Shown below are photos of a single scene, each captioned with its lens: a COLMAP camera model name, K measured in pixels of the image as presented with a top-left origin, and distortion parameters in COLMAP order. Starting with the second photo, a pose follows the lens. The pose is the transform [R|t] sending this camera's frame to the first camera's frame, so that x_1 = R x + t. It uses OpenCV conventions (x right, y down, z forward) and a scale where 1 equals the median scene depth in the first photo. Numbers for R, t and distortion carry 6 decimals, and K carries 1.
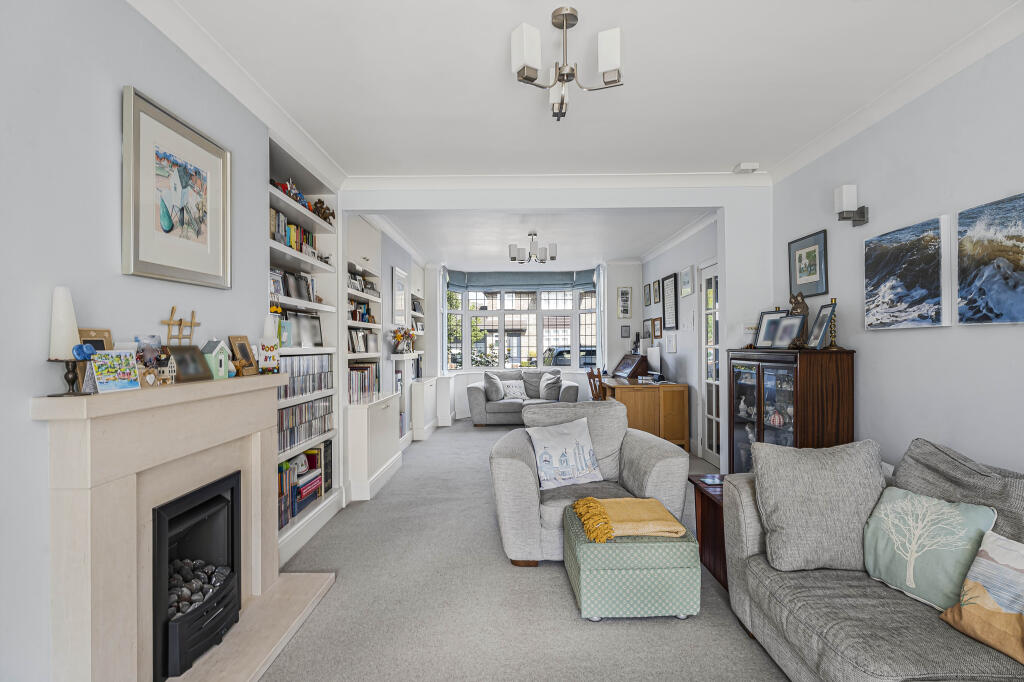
lens RADIAL K [[501.4, 0, 512.0], [0, 501.4, 341.0], [0, 0, 1]] dist [-0.000147, -0.000034]
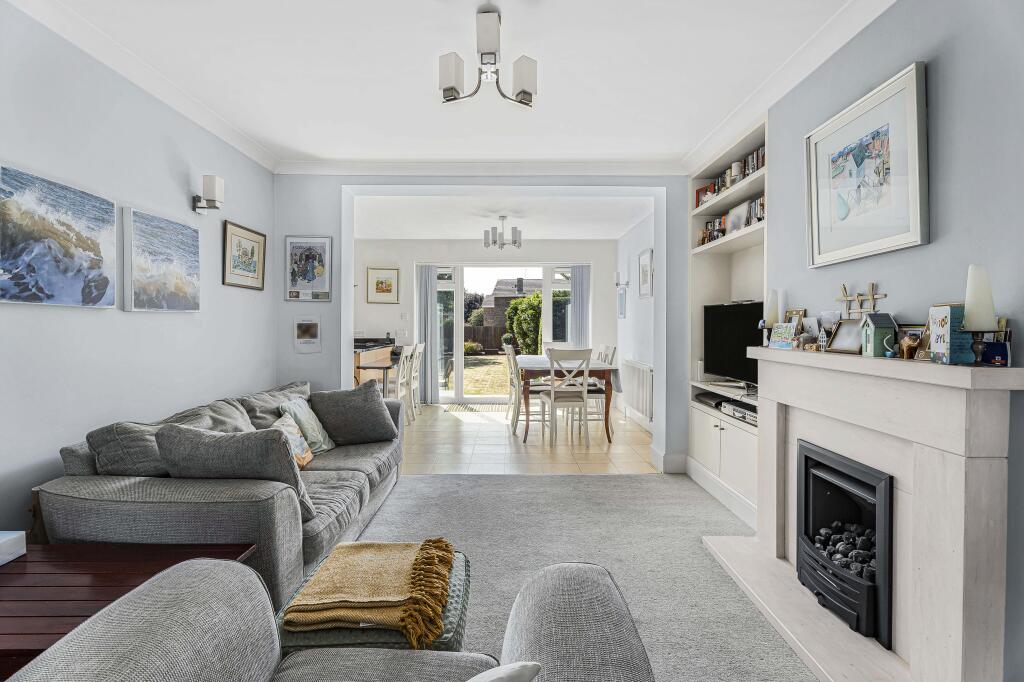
lens RADIAL K [[466.3, 0, 512.9], [0, 466.3, 328.8], [0, 0, 1]] dist [-0.000087, -0.000023]
pose [[-0.999959, 0.008764, -0.002340, 0.057224], [0.008762, 0.999961, 0.000848, 0.019980], [0.002347, 0.000828, -0.999997, 1.905535]]
